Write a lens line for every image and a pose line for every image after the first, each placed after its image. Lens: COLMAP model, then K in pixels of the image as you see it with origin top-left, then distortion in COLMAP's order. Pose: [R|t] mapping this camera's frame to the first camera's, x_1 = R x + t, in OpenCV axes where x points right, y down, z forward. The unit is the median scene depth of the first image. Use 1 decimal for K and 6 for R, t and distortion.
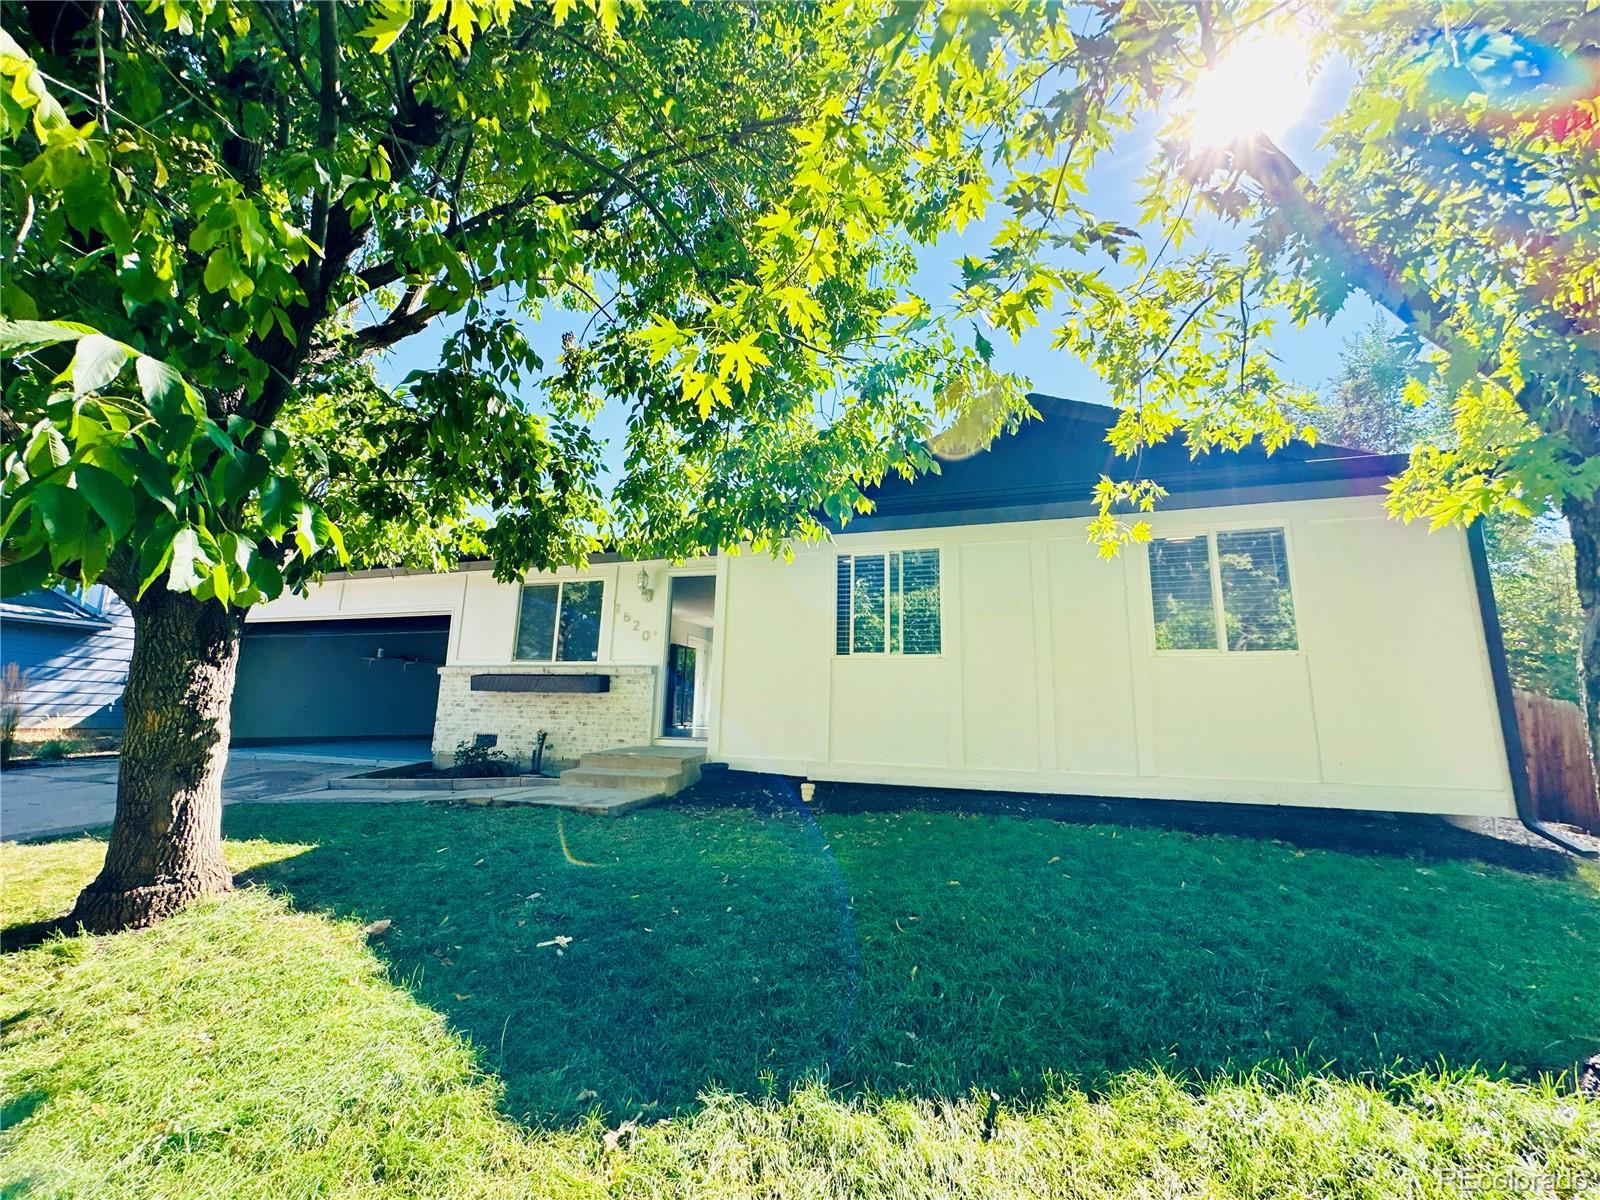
lens RADIAL K [[635.8, 0, 800.0], [0, 635.8, 600.0], [0, 0, 1]] dist [-0.000048, 0.000259]
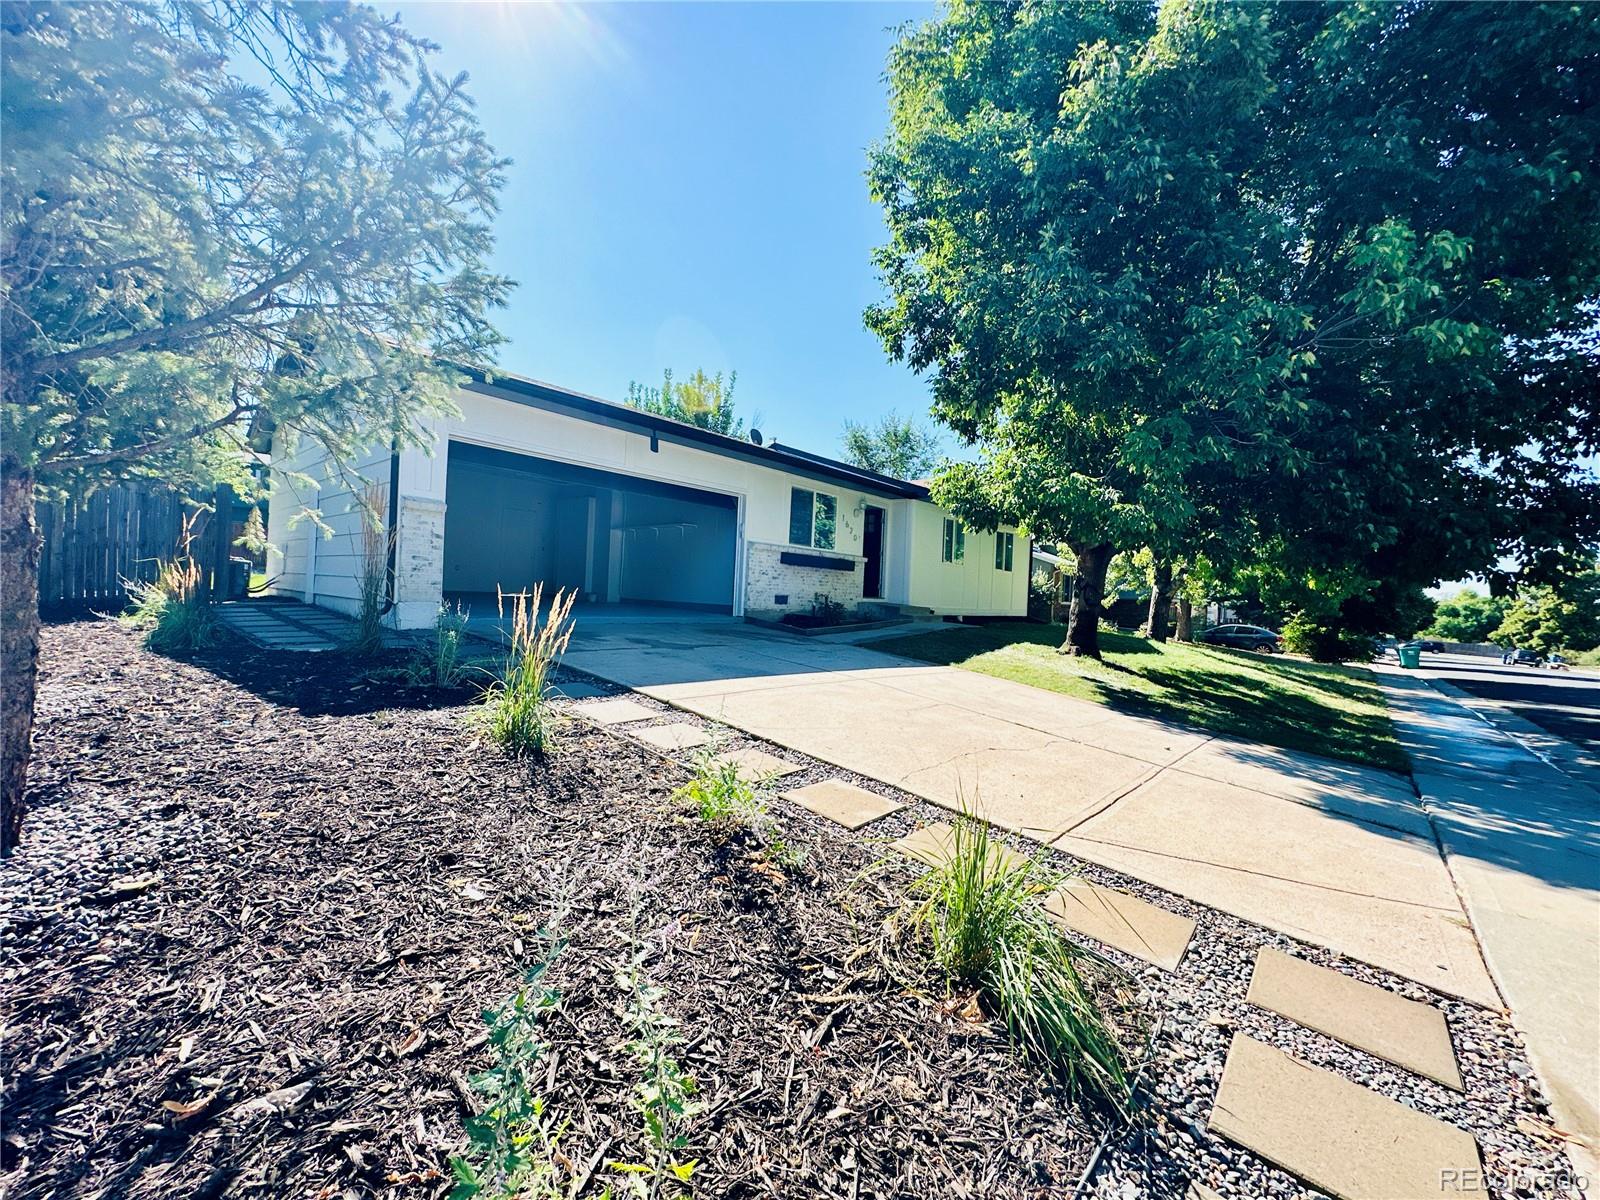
lens RADIAL K [[635.8, 0, 800.0], [0, 635.8, 600.0], [0, 0, 1]] dist [-0.000048, 0.000259]
pose [[0.399299, 0.006784, 0.916796, -1.747488], [-0.177321, 0.981663, 0.069965, 0.118249], [-0.899510, -0.190504, 0.393180, 0.424343]]
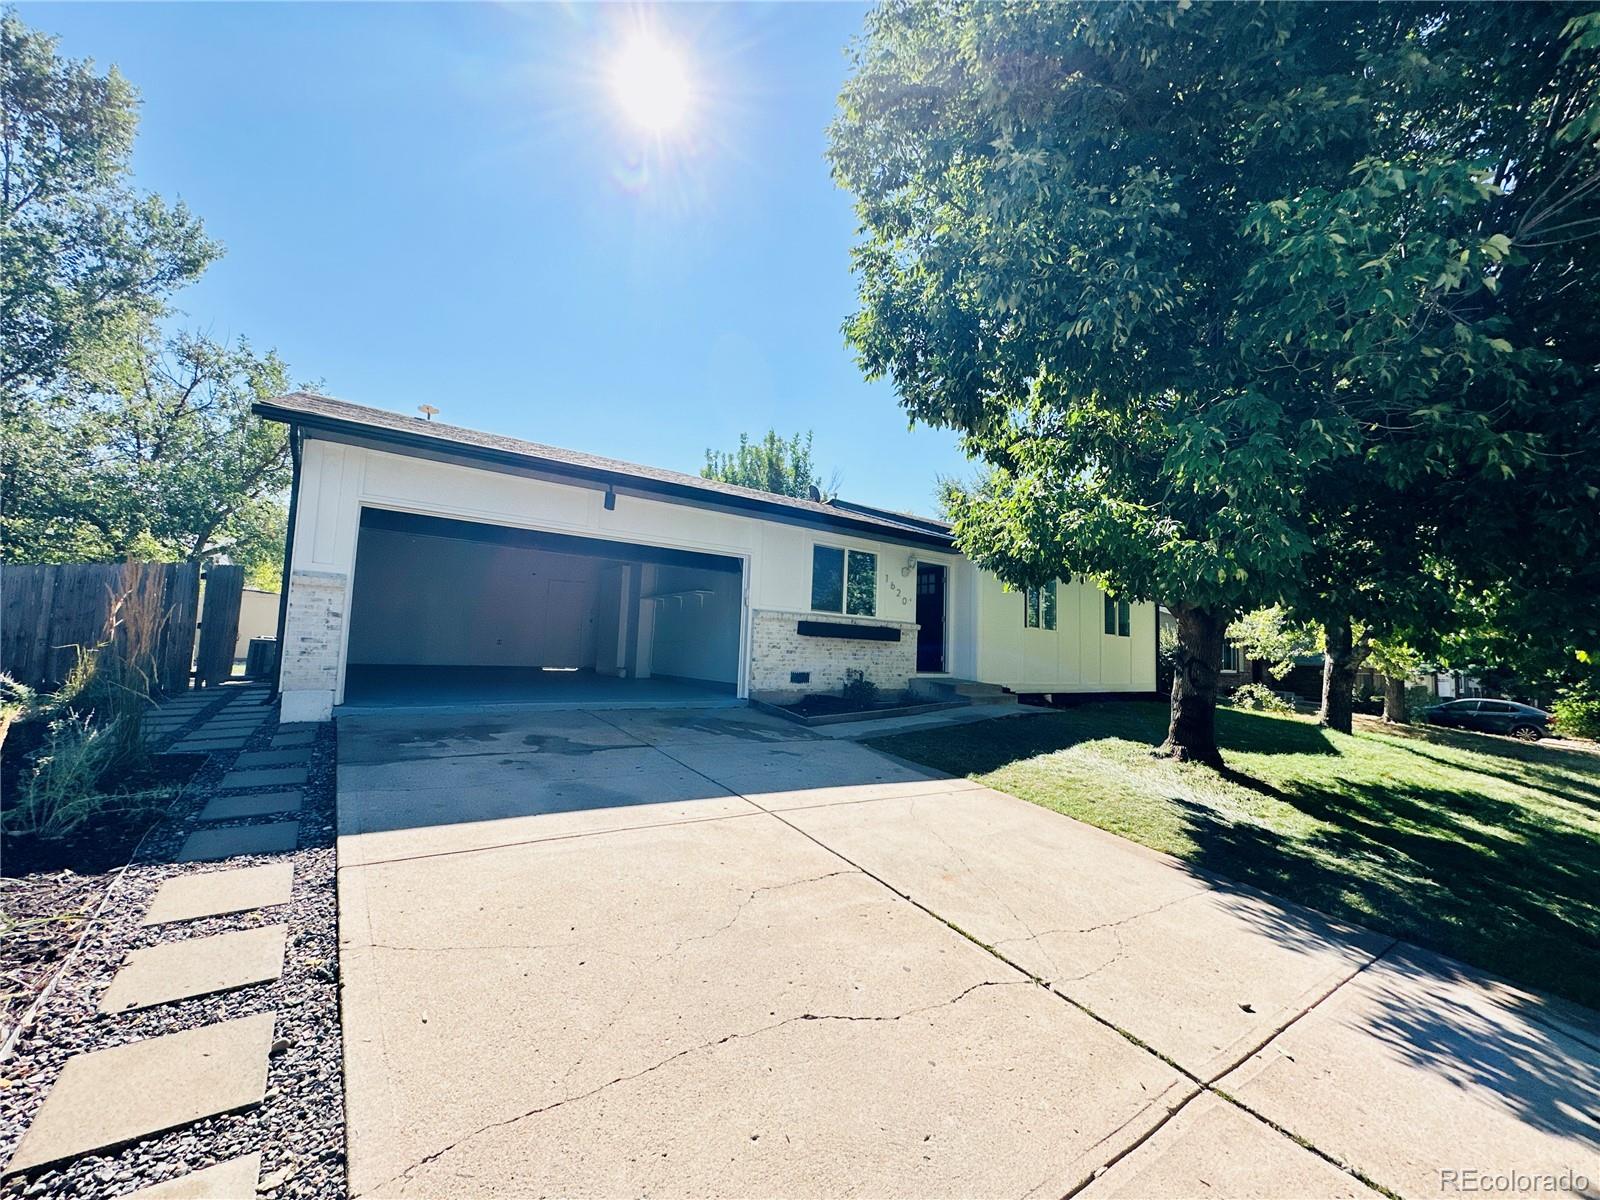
lens RADIAL K [[635.8, 0, 800.0], [0, 635.8, 600.0], [0, 0, 1]] dist [-0.000048, 0.000259]
pose [[0.591045, 0.085196, 0.802127, -1.436423], [-0.152865, 0.988217, 0.007677, 0.072662], [-0.792021, -0.127154, 0.597105, 0.330764]]
